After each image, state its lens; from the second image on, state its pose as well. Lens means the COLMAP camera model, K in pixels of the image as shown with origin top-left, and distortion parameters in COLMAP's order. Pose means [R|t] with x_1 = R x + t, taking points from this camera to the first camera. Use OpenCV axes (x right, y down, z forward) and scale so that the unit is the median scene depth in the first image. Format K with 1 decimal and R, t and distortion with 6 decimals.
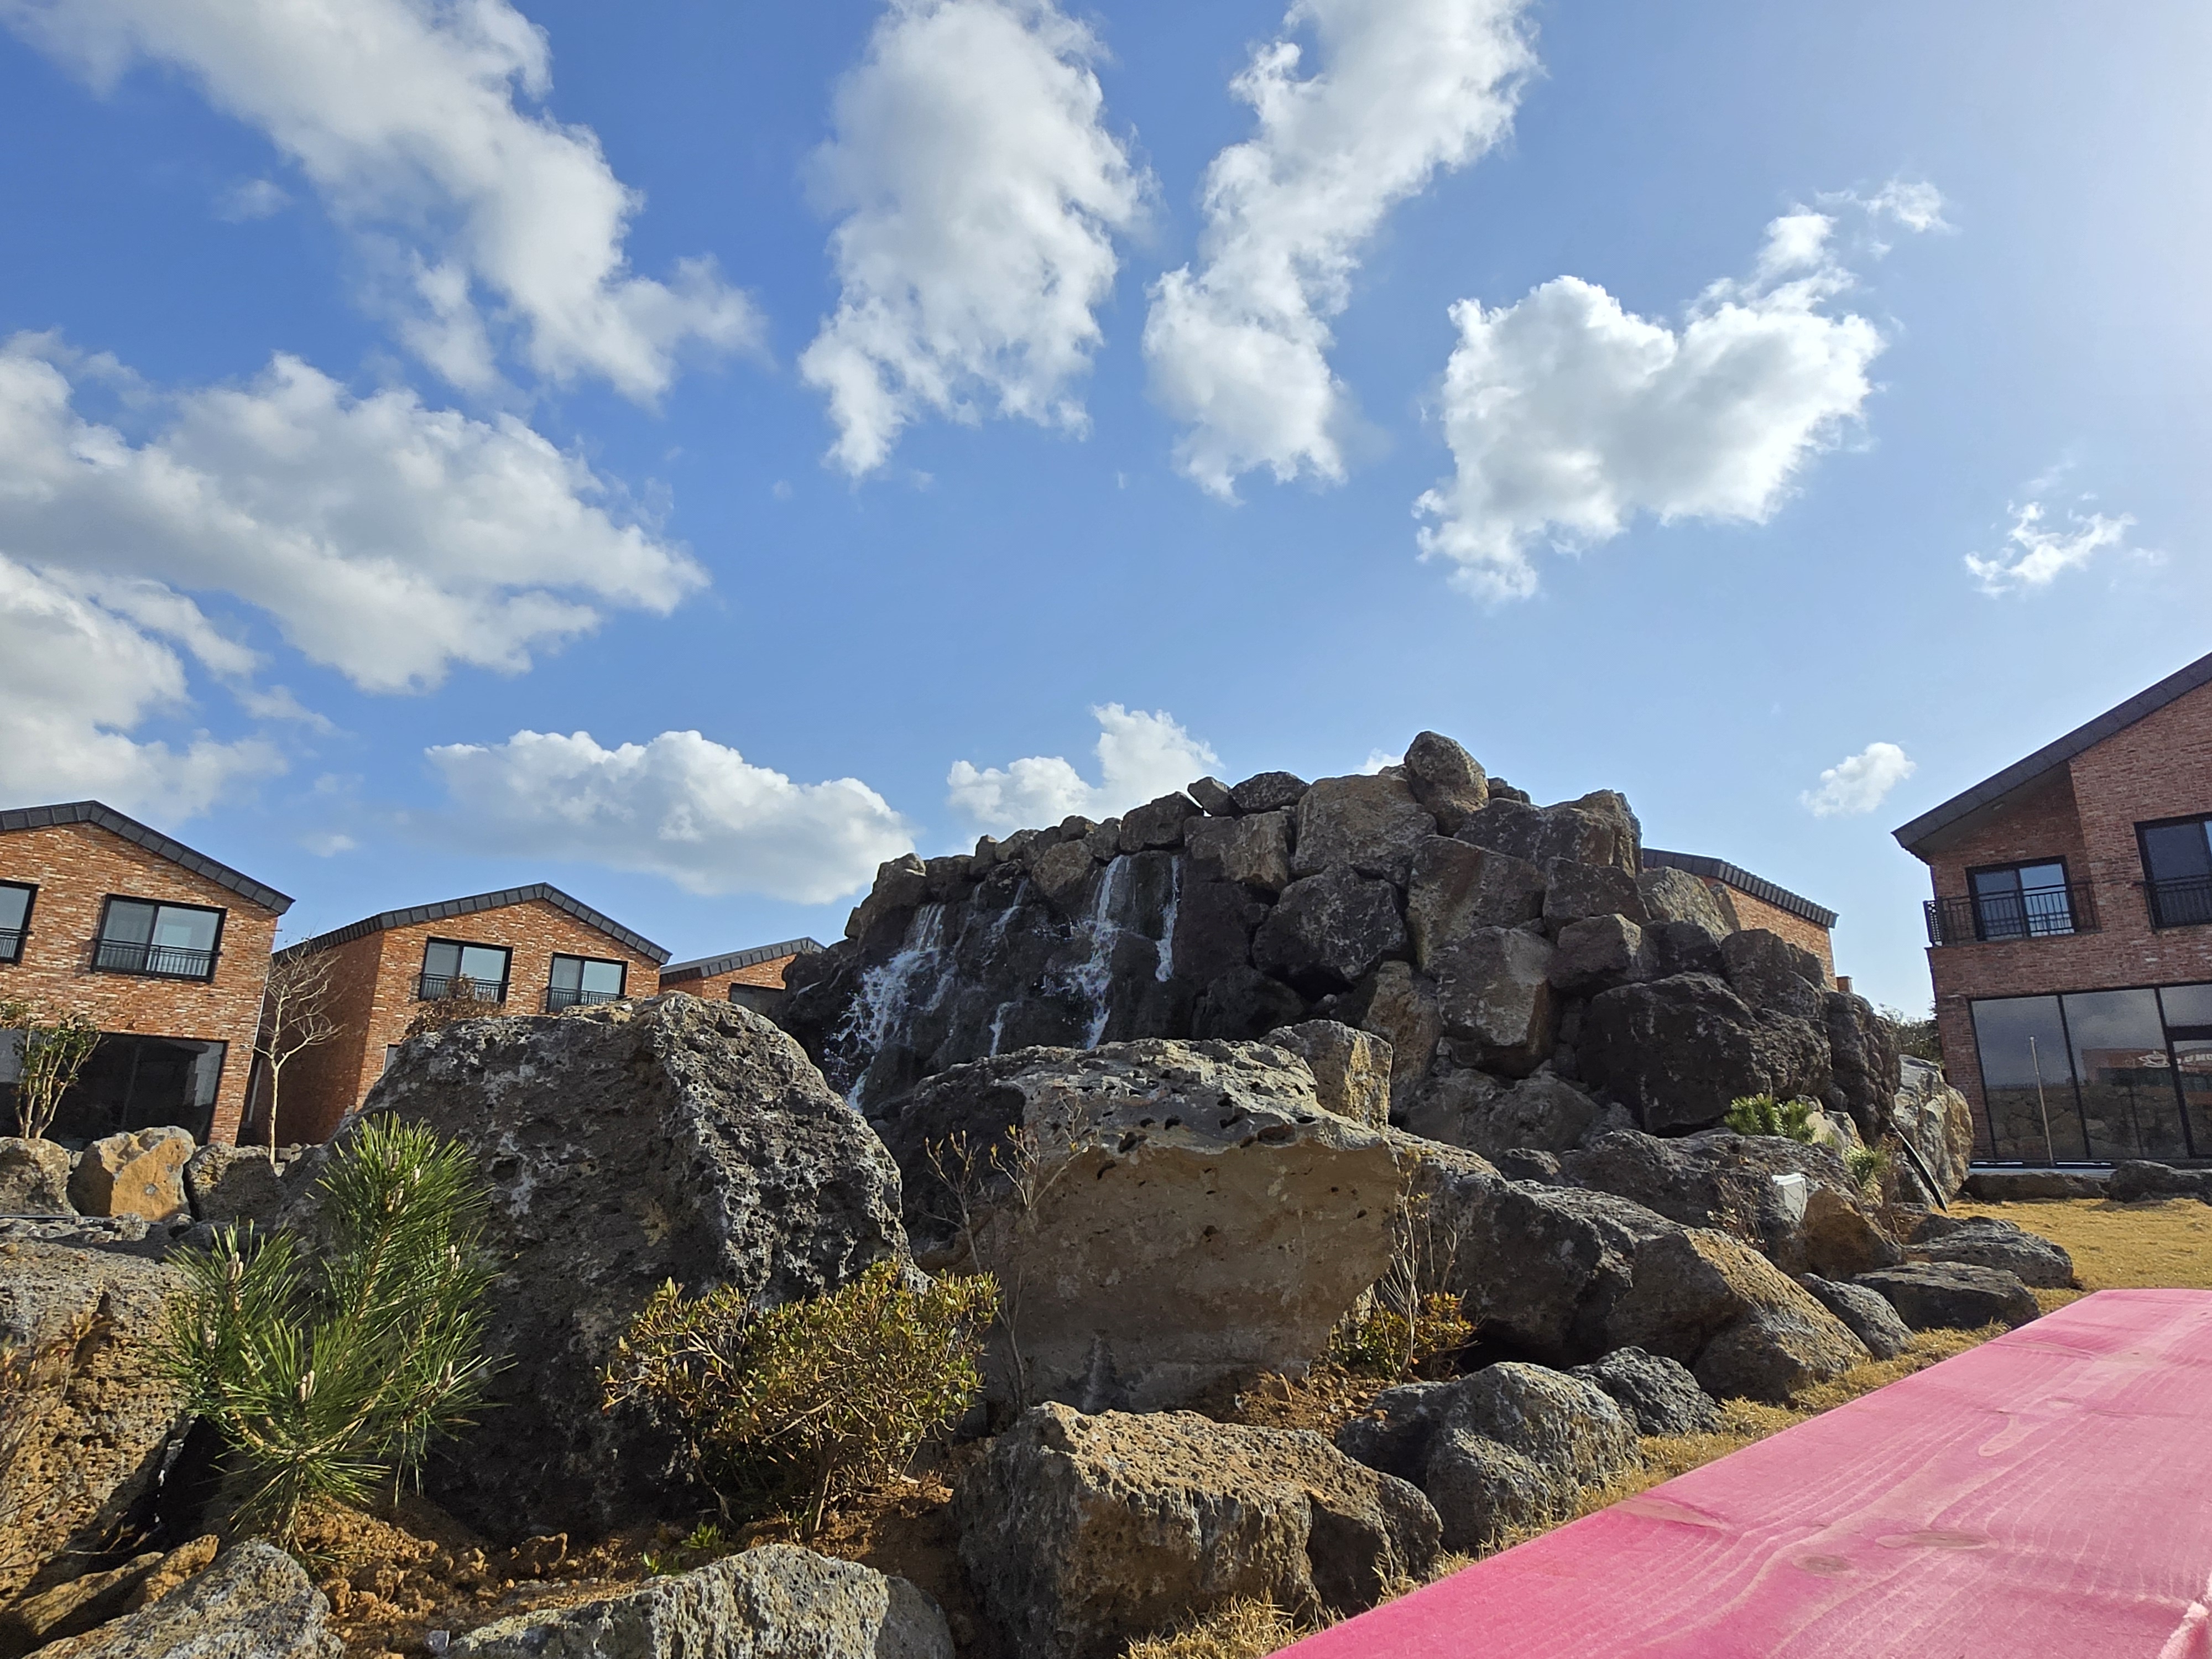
lens RADIAL K [[1286.2, 0, 1104.0], [0, 1286.2, 830.0], [0, 0, 1]] dist [0.002984, -0.002262]
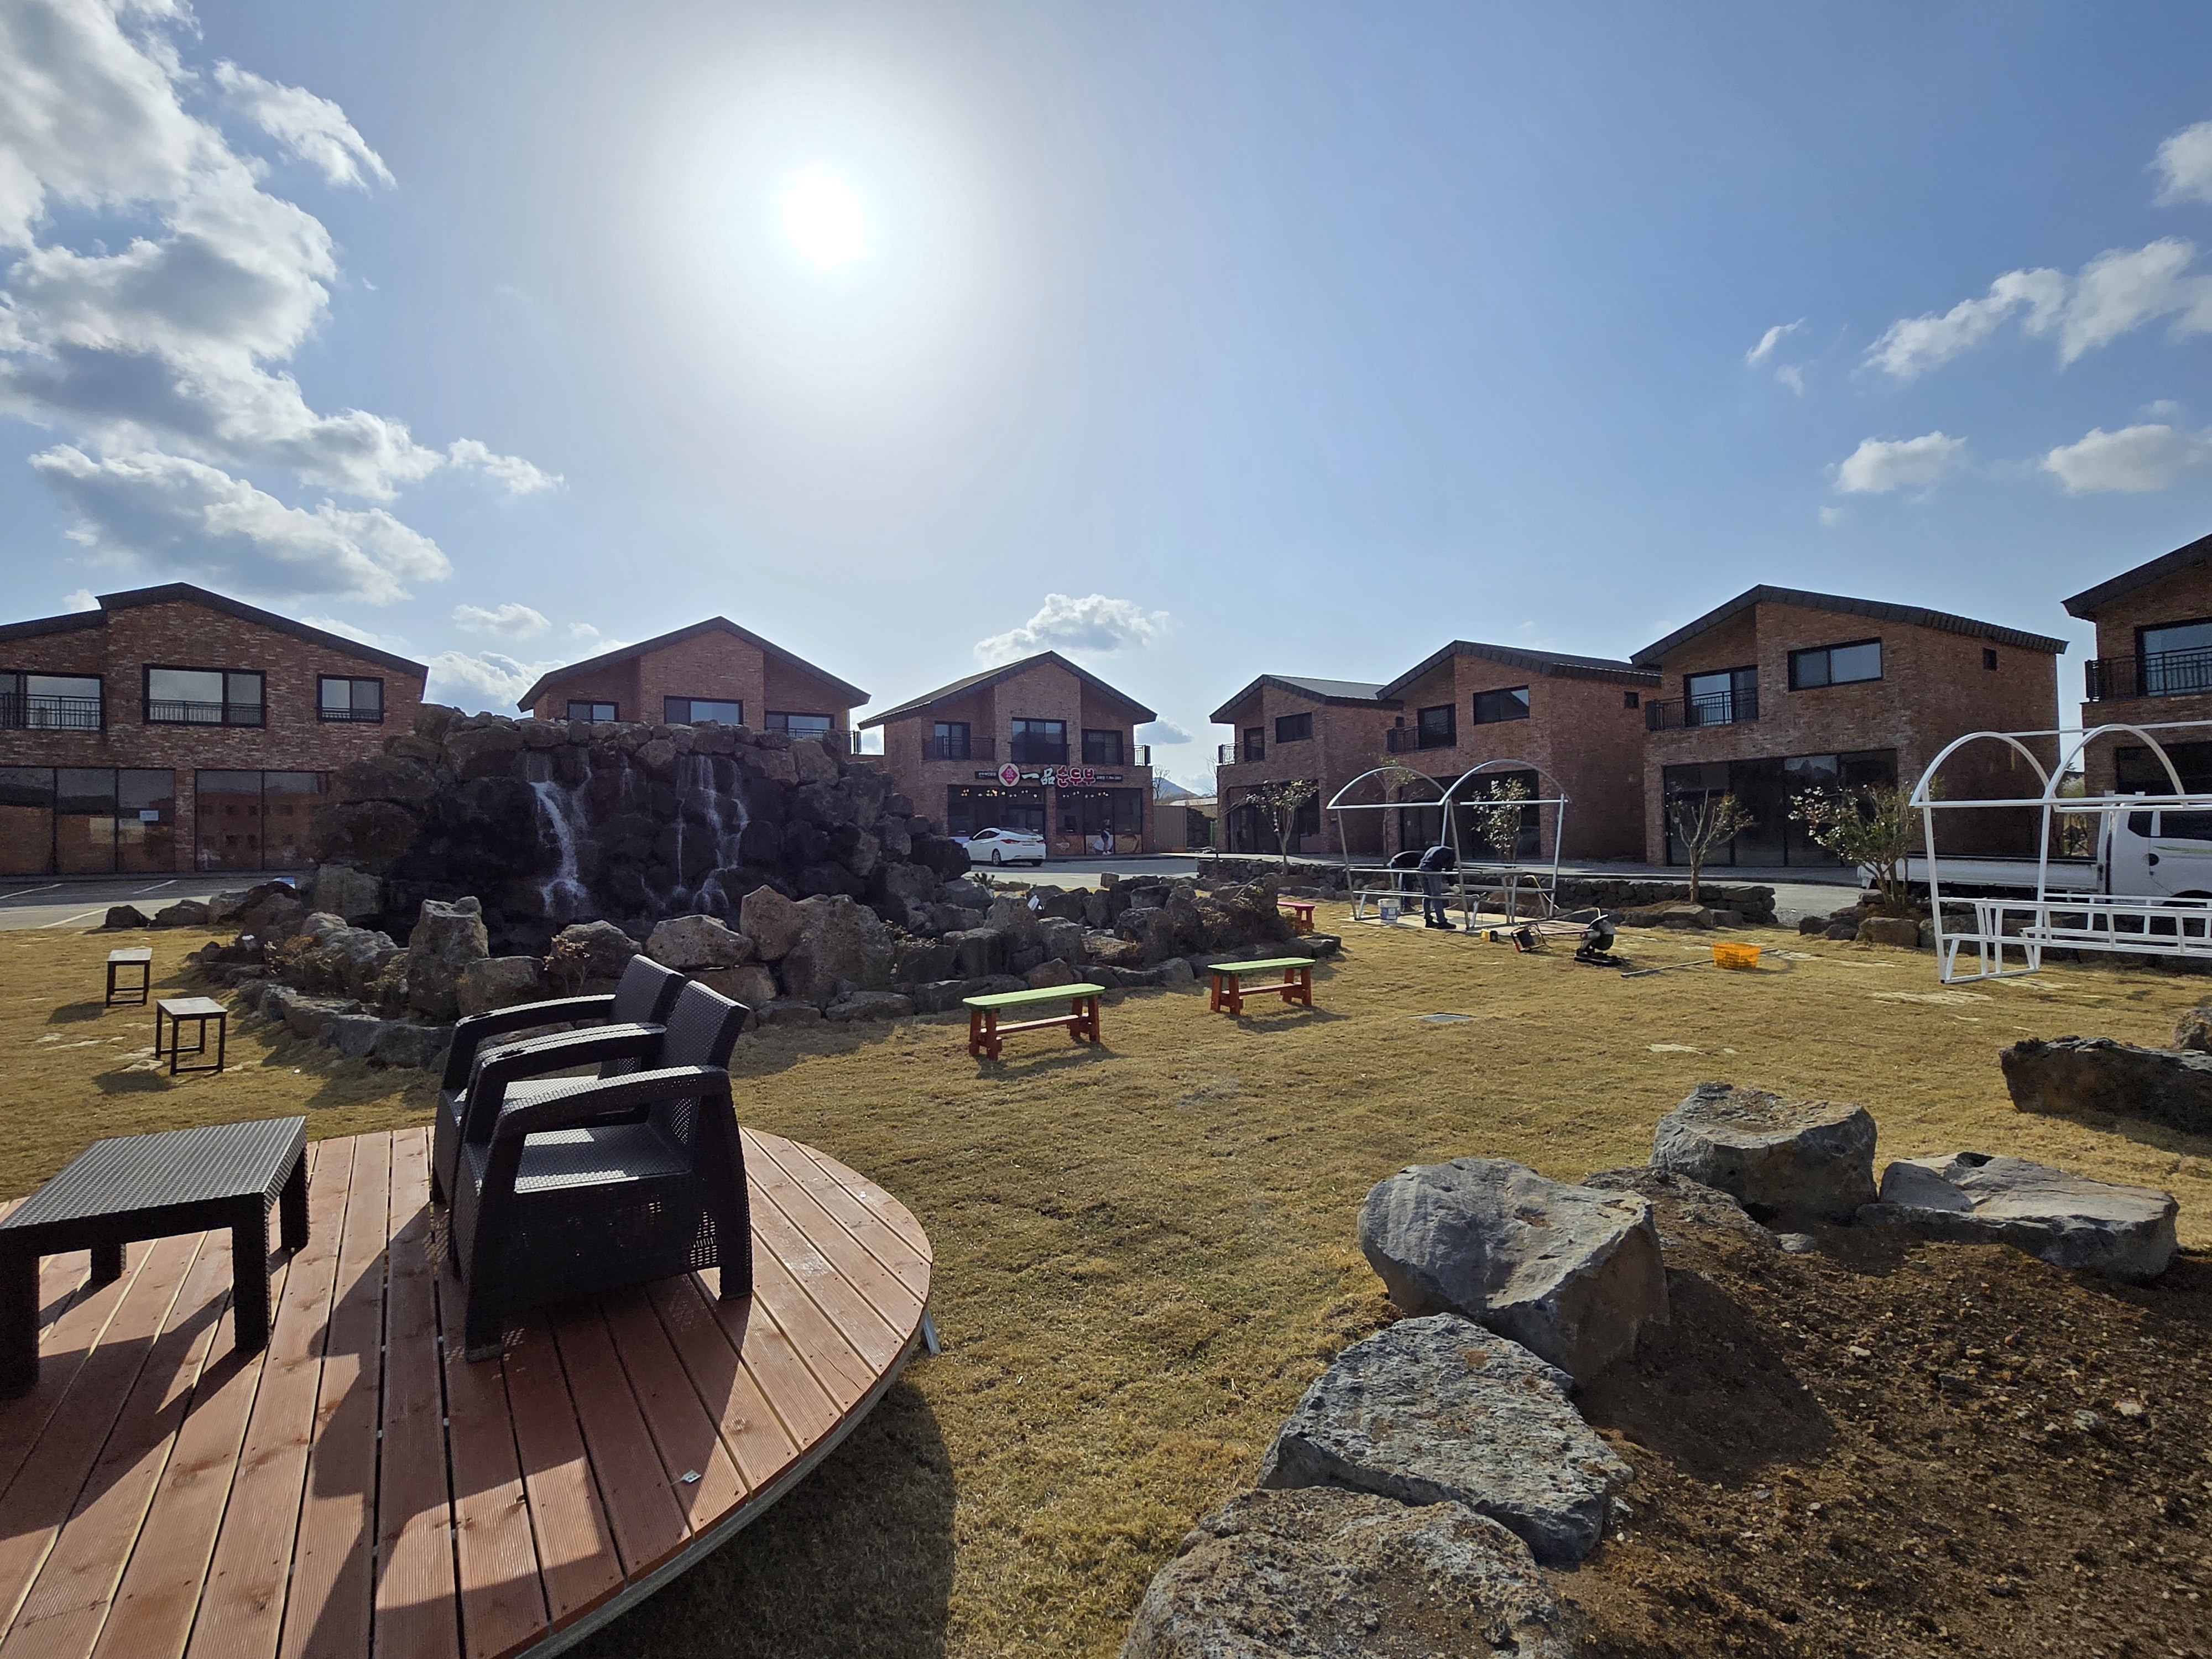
lens RADIAL K [[1073.4, 0, 1070.9], [0, 1073.4, 809.2], [0, 0, 1]] dist [0.020242, -0.000775]
pose [[0.237871, 0.021101, 0.971068, -1.663559], [-0.230982, 0.972312, 0.035453, -0.102673], [-0.943433, -0.232732, 0.236158, -0.005351]]
